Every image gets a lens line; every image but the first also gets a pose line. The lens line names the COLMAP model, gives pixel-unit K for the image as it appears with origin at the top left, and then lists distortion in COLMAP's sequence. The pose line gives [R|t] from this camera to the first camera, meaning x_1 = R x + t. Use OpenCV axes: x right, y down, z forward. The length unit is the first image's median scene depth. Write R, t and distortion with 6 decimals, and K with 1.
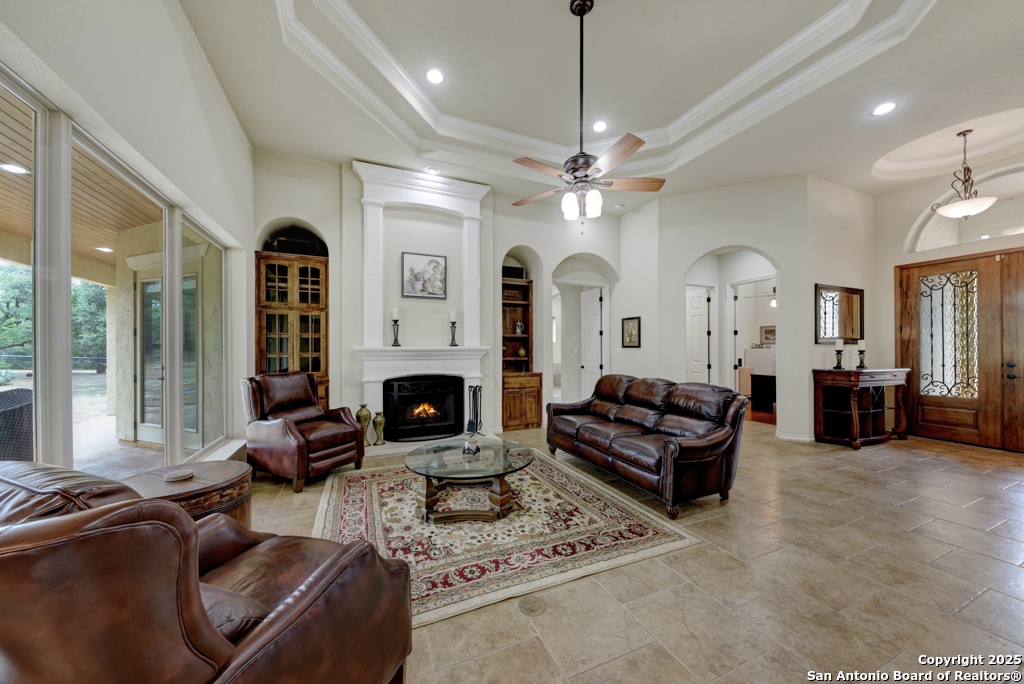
lens RADIAL K [[355.0, 0, 511.7], [0, 355.0, 344.6], [0, 0, 1]] dist [0.001065, -0.002042]
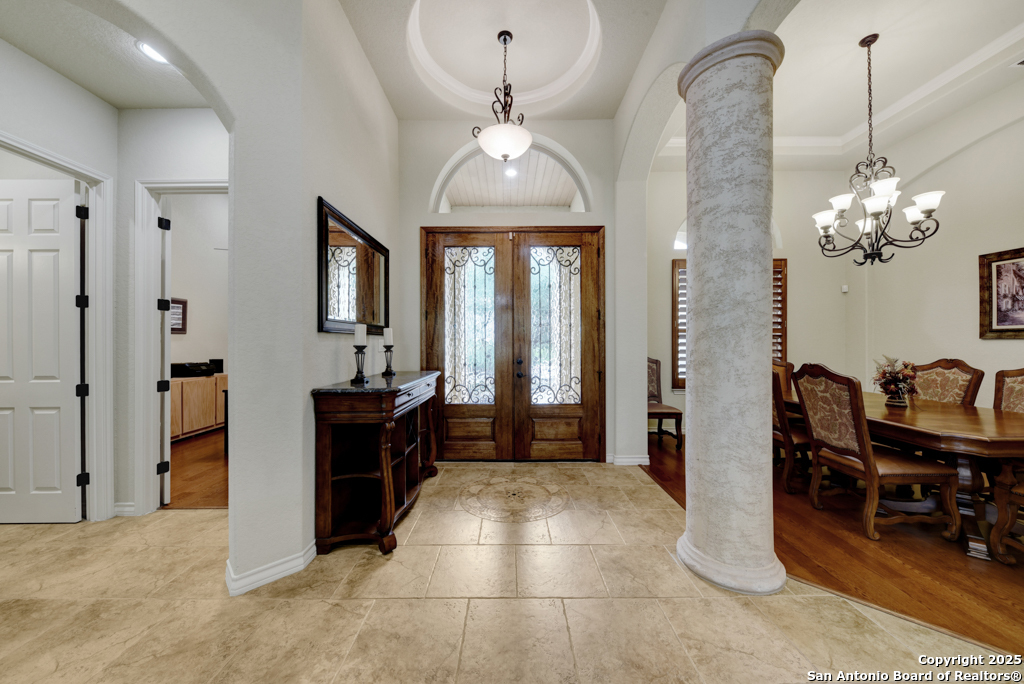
lens RADIAL K [[355.0, 0, 511.9], [0, 355.0, 346.7], [0, 0, 1]] dist [0.001065, -0.002042]
pose [[0.387647, -0.011587, 0.921735, 0.534227], [-0.012192, 0.999769, 0.017695, 0.005593], [-0.921727, -0.018097, 0.387416, 0.598222]]
